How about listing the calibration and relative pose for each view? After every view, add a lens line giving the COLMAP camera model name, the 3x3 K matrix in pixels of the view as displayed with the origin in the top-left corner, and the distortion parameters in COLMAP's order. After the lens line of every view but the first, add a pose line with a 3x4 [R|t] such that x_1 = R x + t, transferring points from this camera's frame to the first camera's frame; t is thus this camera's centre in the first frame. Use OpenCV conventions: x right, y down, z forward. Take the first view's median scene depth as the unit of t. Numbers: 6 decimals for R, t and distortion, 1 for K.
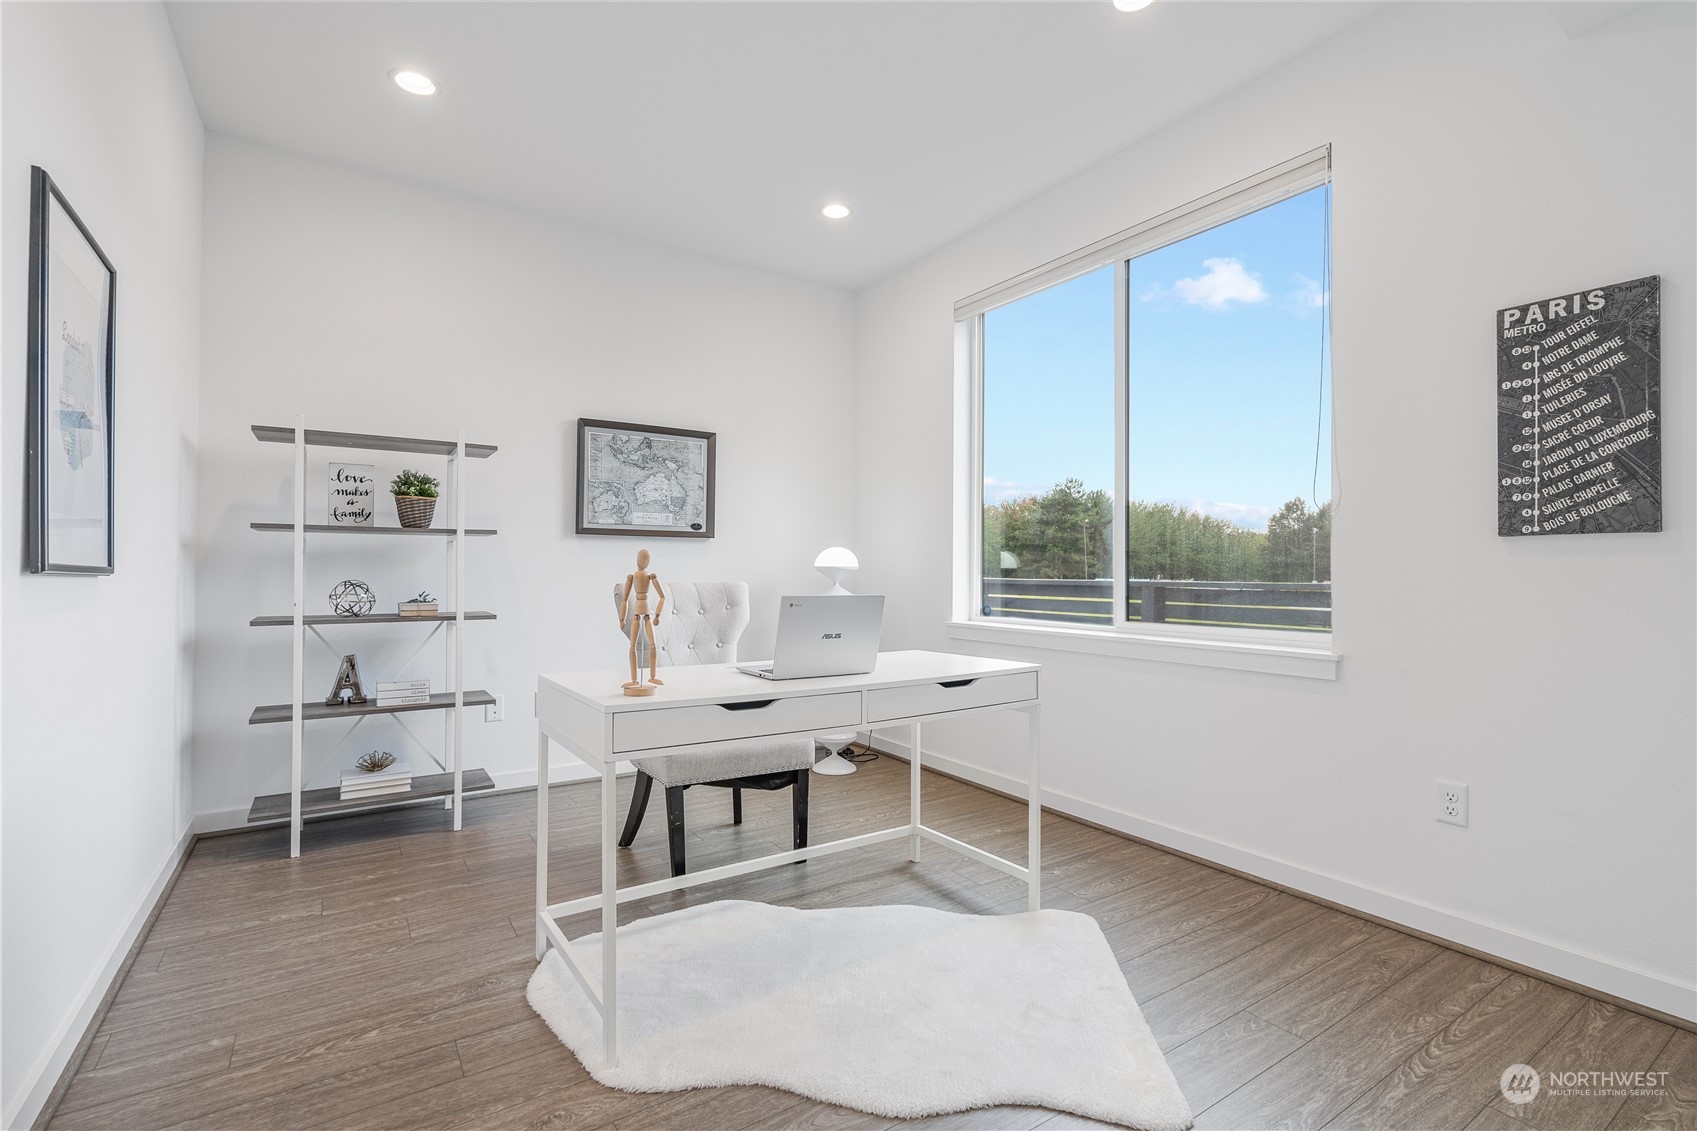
lens RADIAL K [[774.5, 0, 852.3], [0, 774.5, 574.2], [0, 0, 1]] dist [-0.000161, 0.000688]
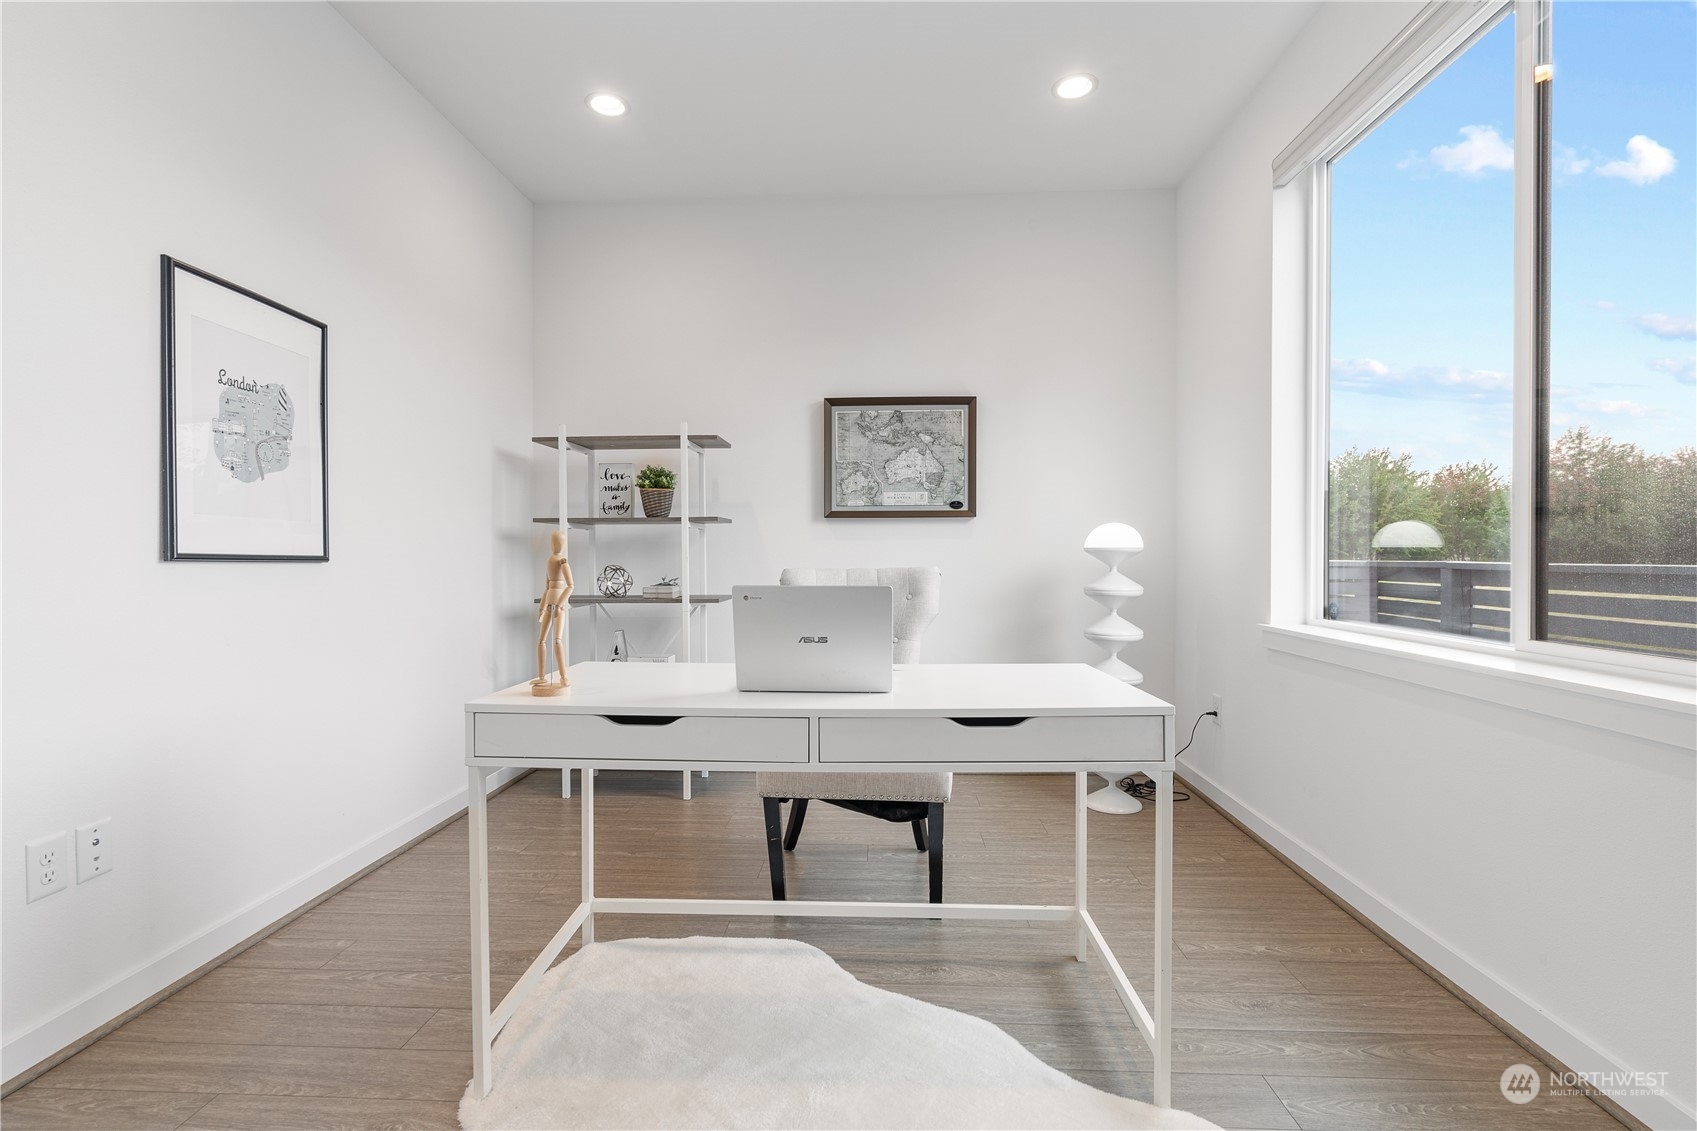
lens RADIAL K [[774.5, 0, 852.3], [0, 774.5, 574.2], [0, 0, 1]] dist [-0.000161, 0.000688]
pose [[0.803350, 0.007114, -0.595465, 0.256880], [0.004810, 0.999819, 0.018434, 0.001278], [0.595488, -0.017673, 0.803170, 0.236745]]
